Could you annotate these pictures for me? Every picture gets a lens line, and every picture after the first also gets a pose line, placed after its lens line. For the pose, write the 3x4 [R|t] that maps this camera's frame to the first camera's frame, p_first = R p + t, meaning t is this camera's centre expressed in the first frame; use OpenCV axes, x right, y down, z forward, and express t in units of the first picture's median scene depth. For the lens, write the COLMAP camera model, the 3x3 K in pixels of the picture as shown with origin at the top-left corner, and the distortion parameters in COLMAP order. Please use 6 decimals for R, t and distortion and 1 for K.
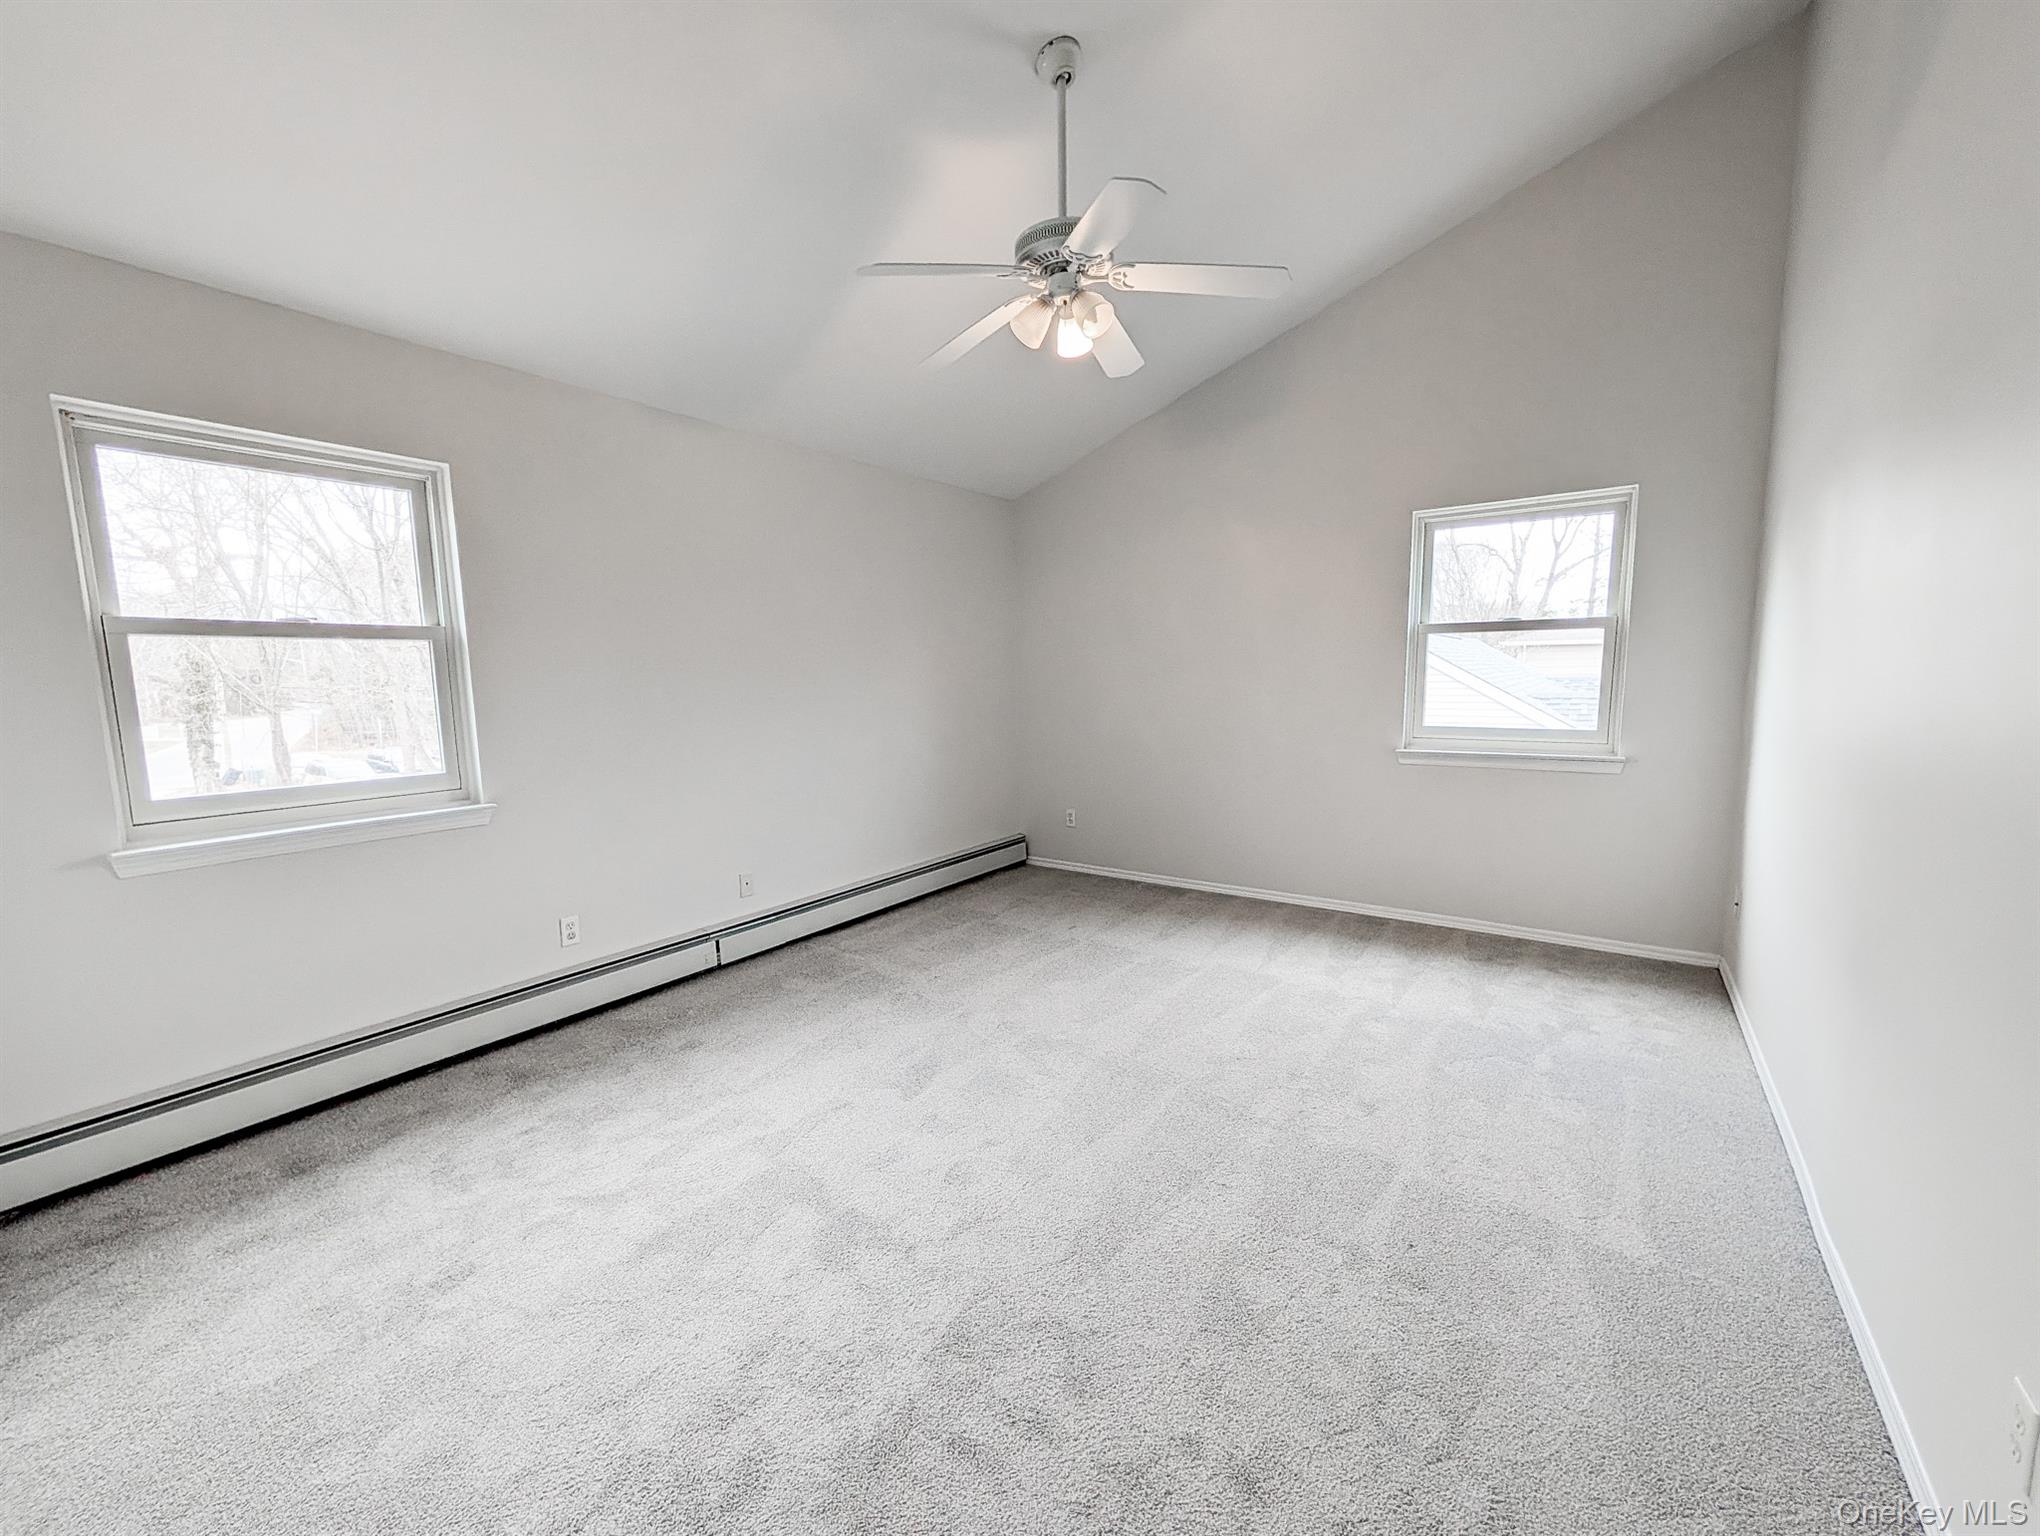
lens RADIAL K [[923.5, 0, 1020.0], [0, 923.5, 768.0], [0, 0, 1]] dist [0.000392, 0.000003]
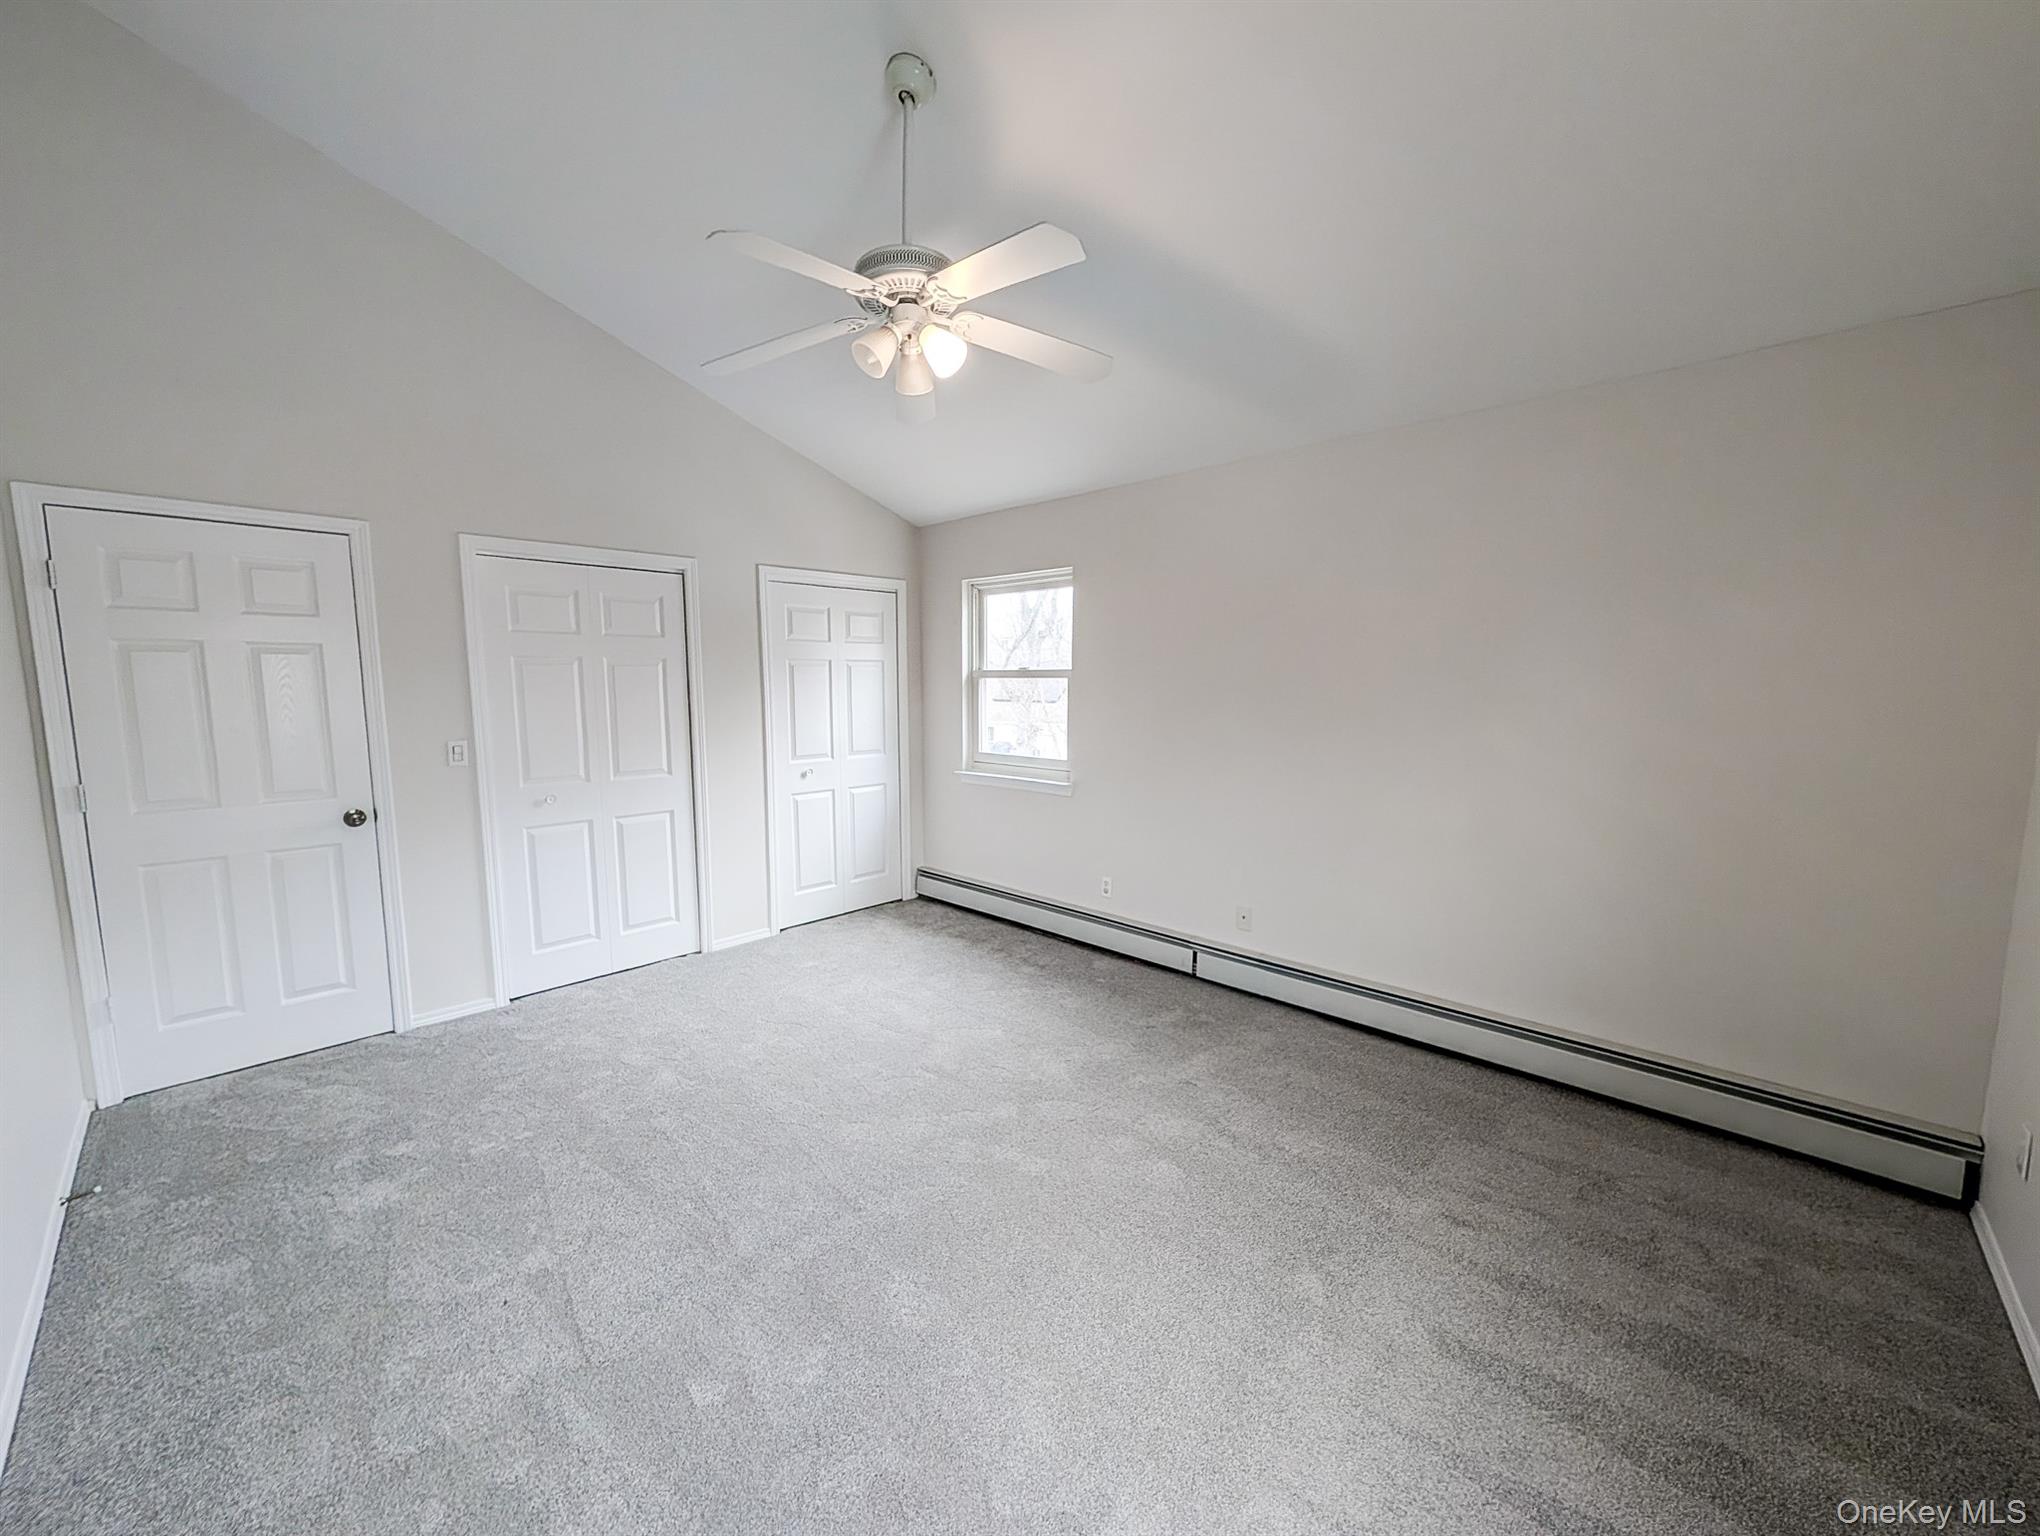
lens RADIAL K [[791.2, 0, 1009.3], [0, 791.2, 768.4], [0, 0, 1]] dist [0.000203, -0.000031]
pose [[-0.193572, 0.126454, -0.972902, 0.845316], [-0.107131, 0.983004, 0.149082, -0.200620], [0.975219, 0.133087, -0.176735, 1.314436]]
